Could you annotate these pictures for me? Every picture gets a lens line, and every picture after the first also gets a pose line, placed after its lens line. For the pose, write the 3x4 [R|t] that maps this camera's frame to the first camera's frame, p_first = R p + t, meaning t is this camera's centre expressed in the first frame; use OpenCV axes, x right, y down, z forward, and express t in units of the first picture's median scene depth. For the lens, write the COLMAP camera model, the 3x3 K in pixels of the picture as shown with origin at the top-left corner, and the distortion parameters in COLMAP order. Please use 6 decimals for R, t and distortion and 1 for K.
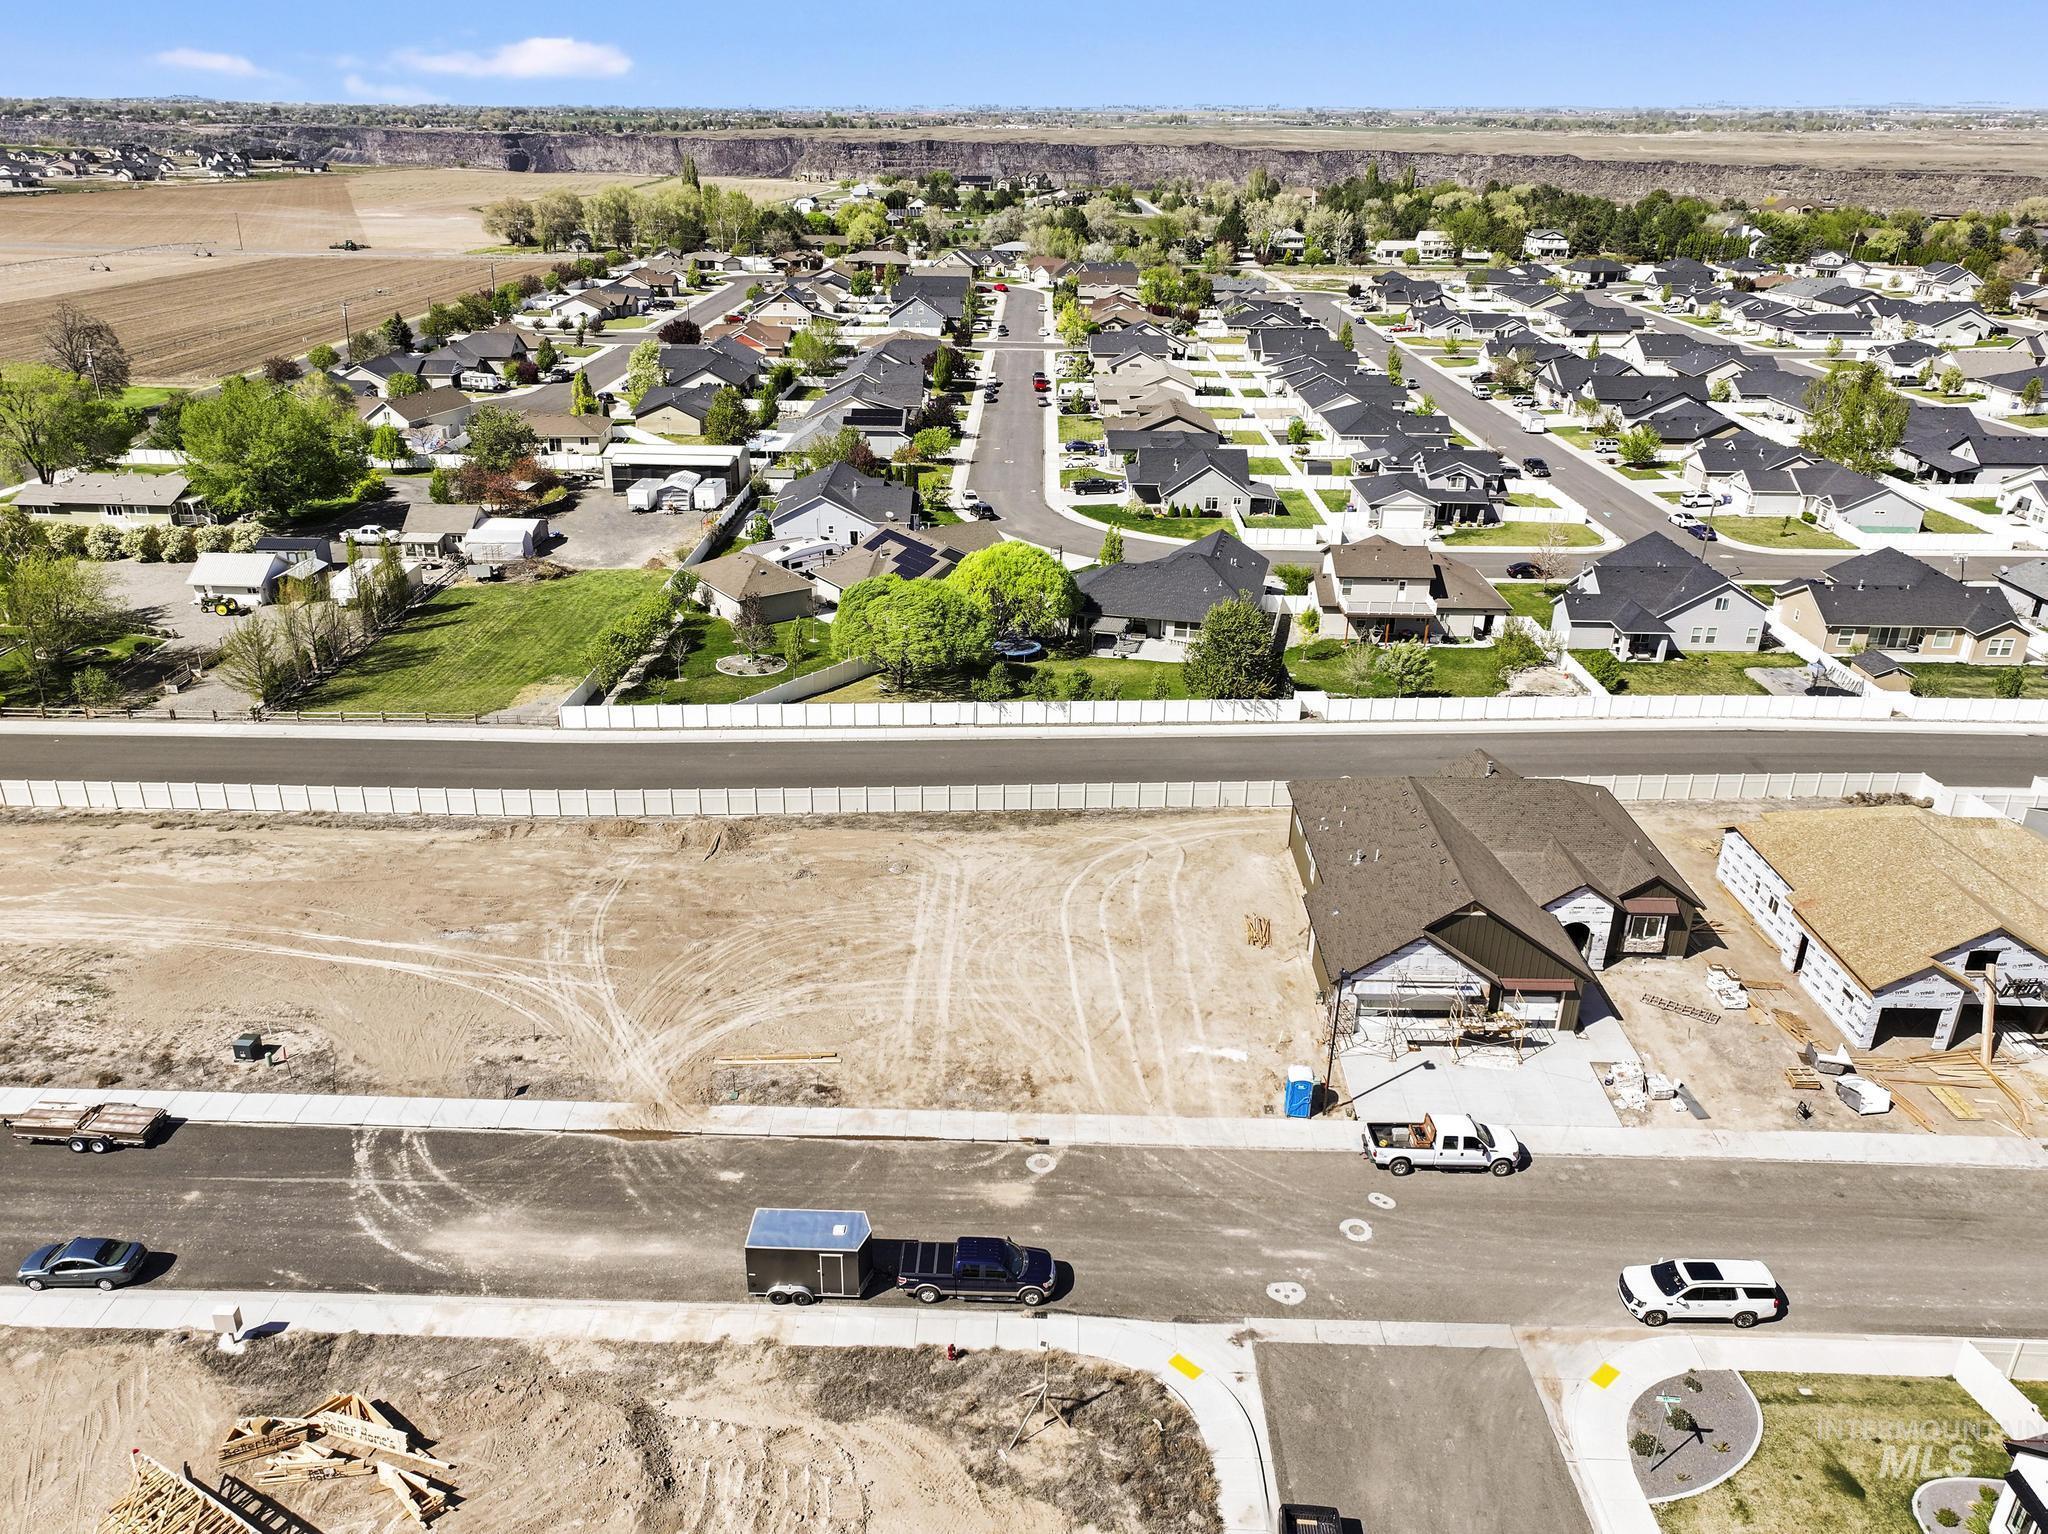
lens RADIAL K [[1479.9, 0, 1019.0], [0, 1479.9, 766.8], [0, 0, 1]] dist [0.004849, 0.005726]
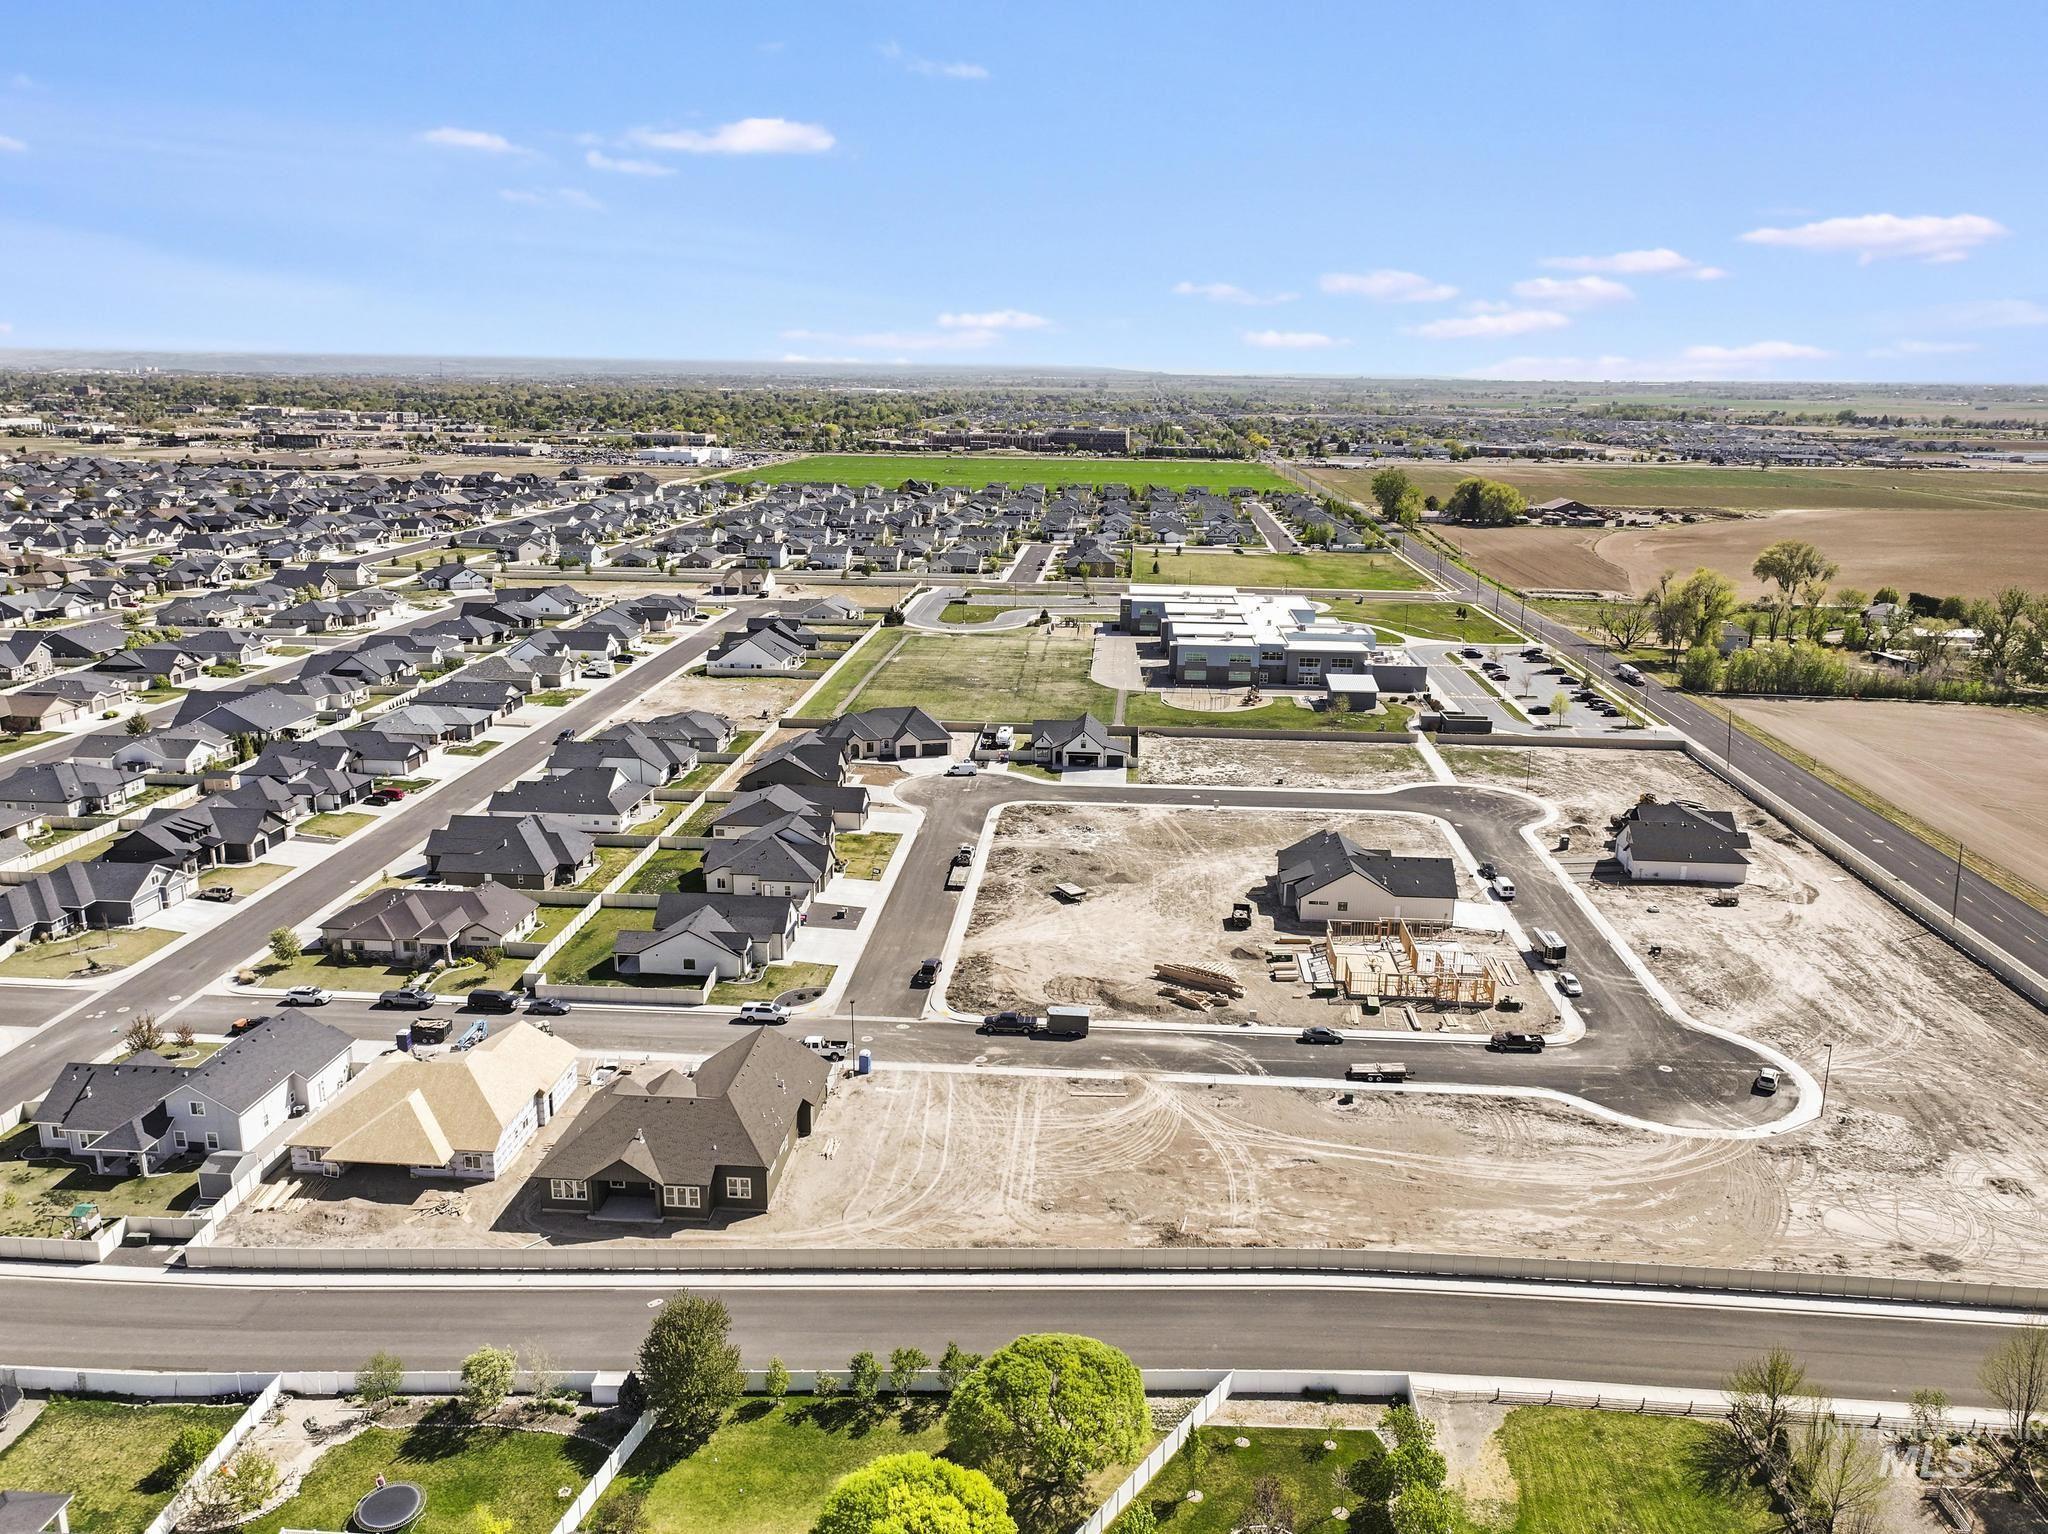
lens RADIAL K [[1461.2, 0, 1032.1], [0, 1461.2, 767.6], [0, 0, 1]] dist [0.009224, -0.000198]
pose [[-0.998327, -0.037421, 0.044082, -0.091369], [-0.002247, 0.786888, 0.617092, -0.931336], [-0.057780, 0.615960, -0.785655, 1.507592]]
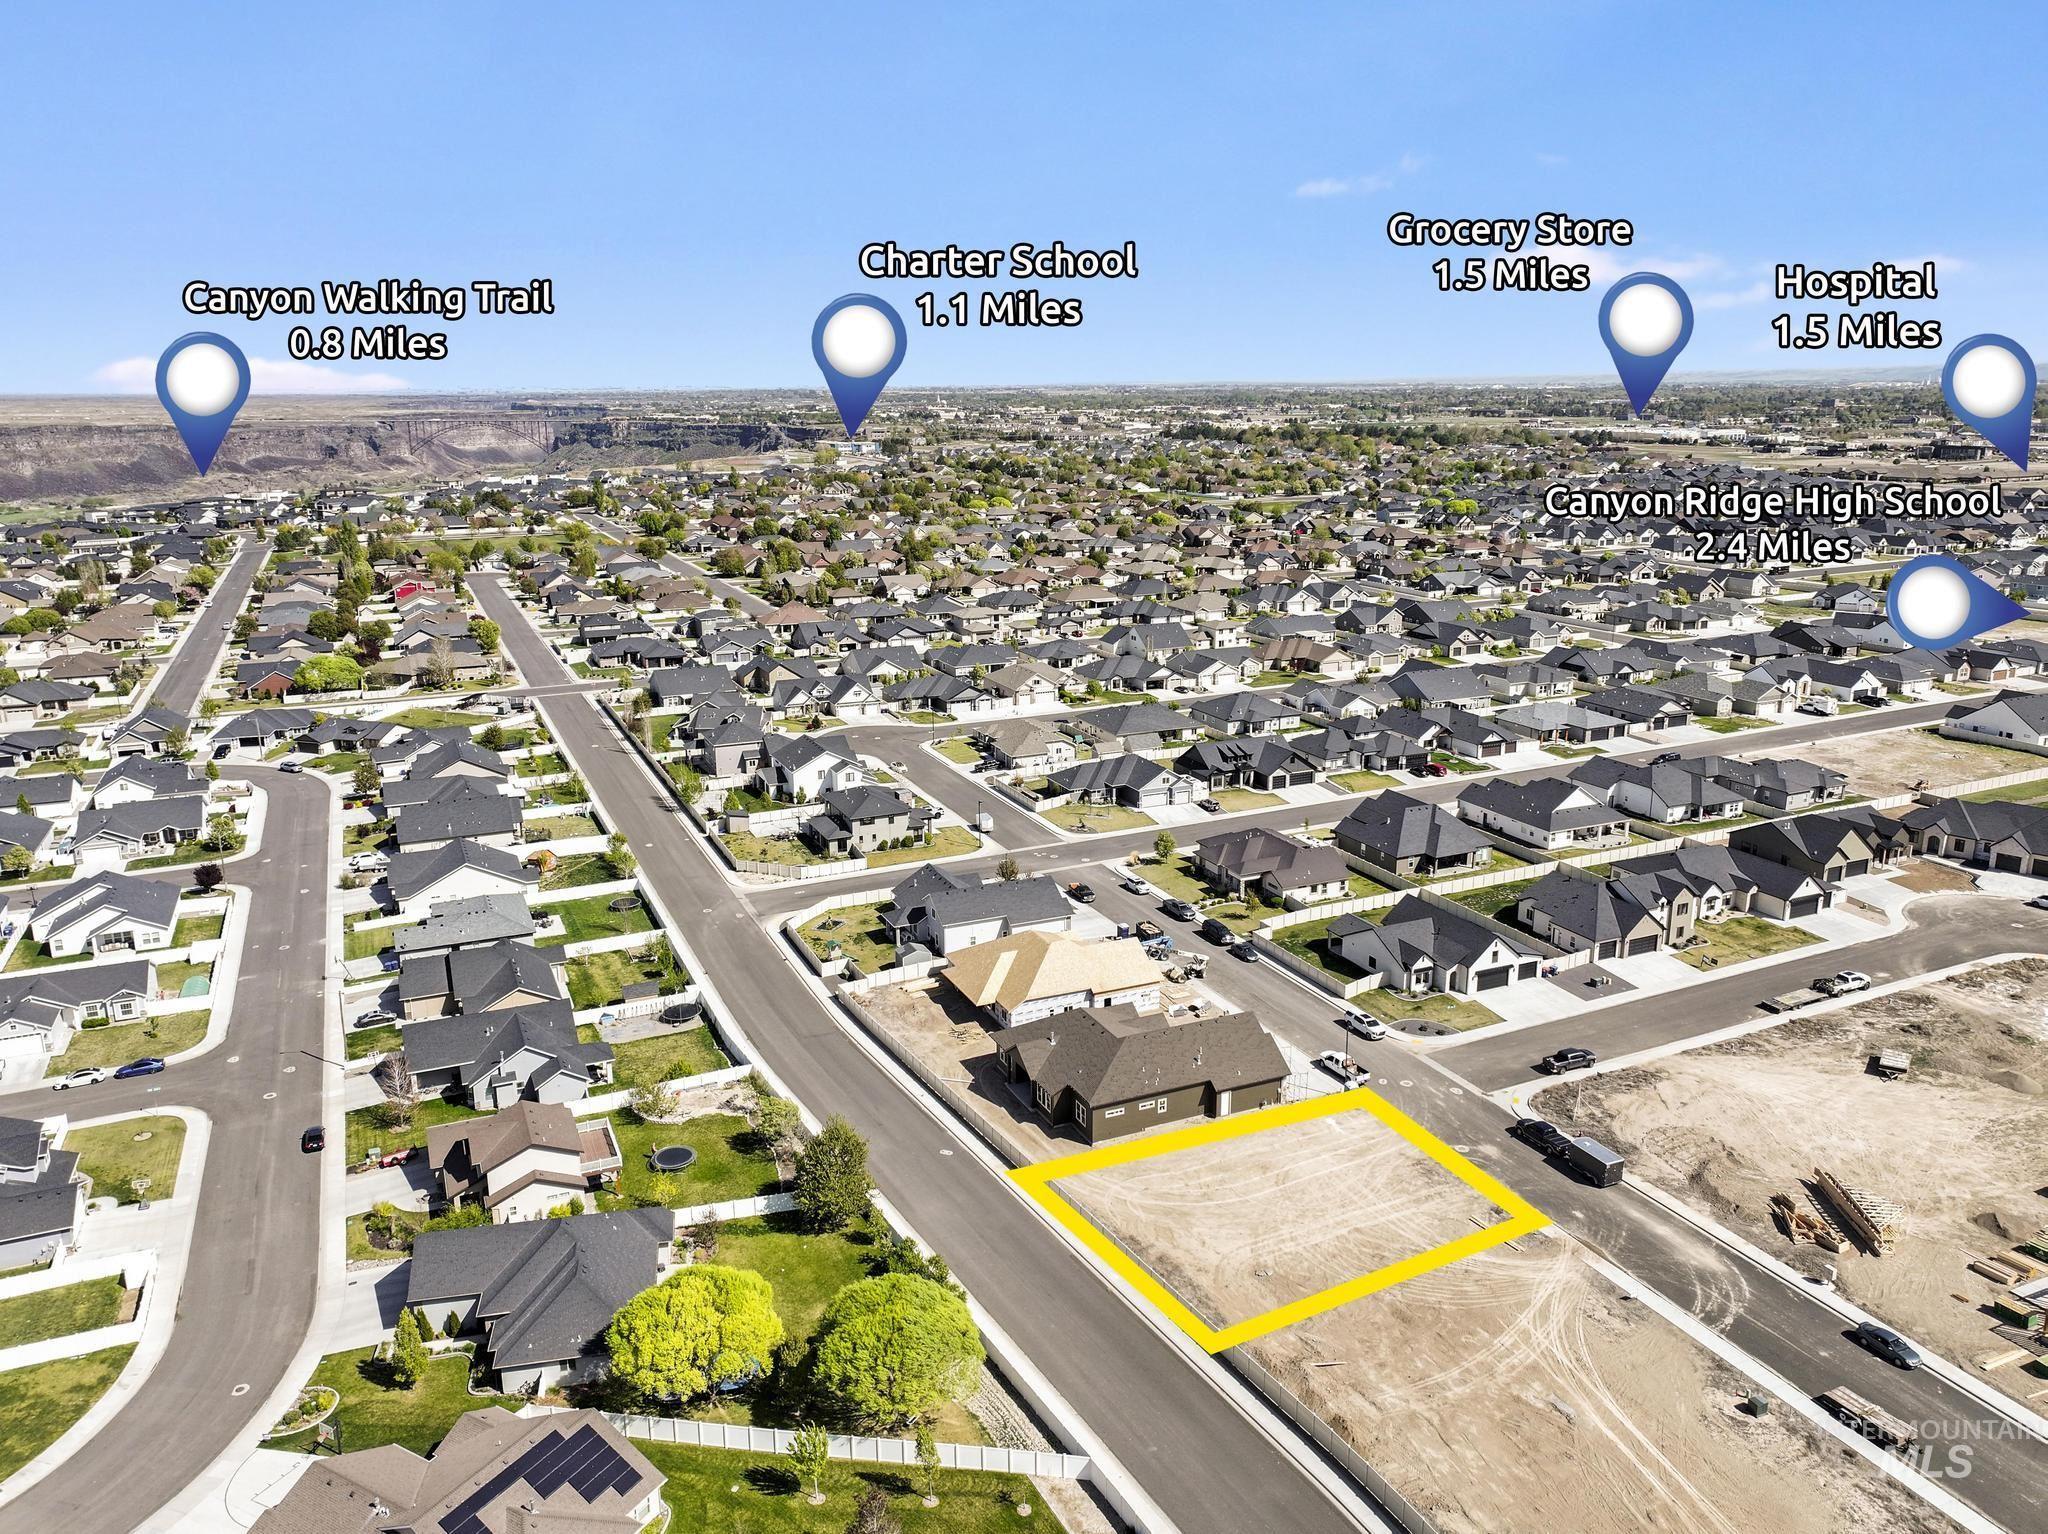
lens RADIAL K [[1461.2, 0, 1032.1], [0, 1461.2, 767.6], [0, 0, 1]] dist [0.009224, -0.000198]
pose [[-0.429507, -0.232978, 0.872493, -0.840435], [0.362417, 0.840463, 0.402834, -0.746545], [-0.827150, 0.489227, -0.276550, 1.065675]]
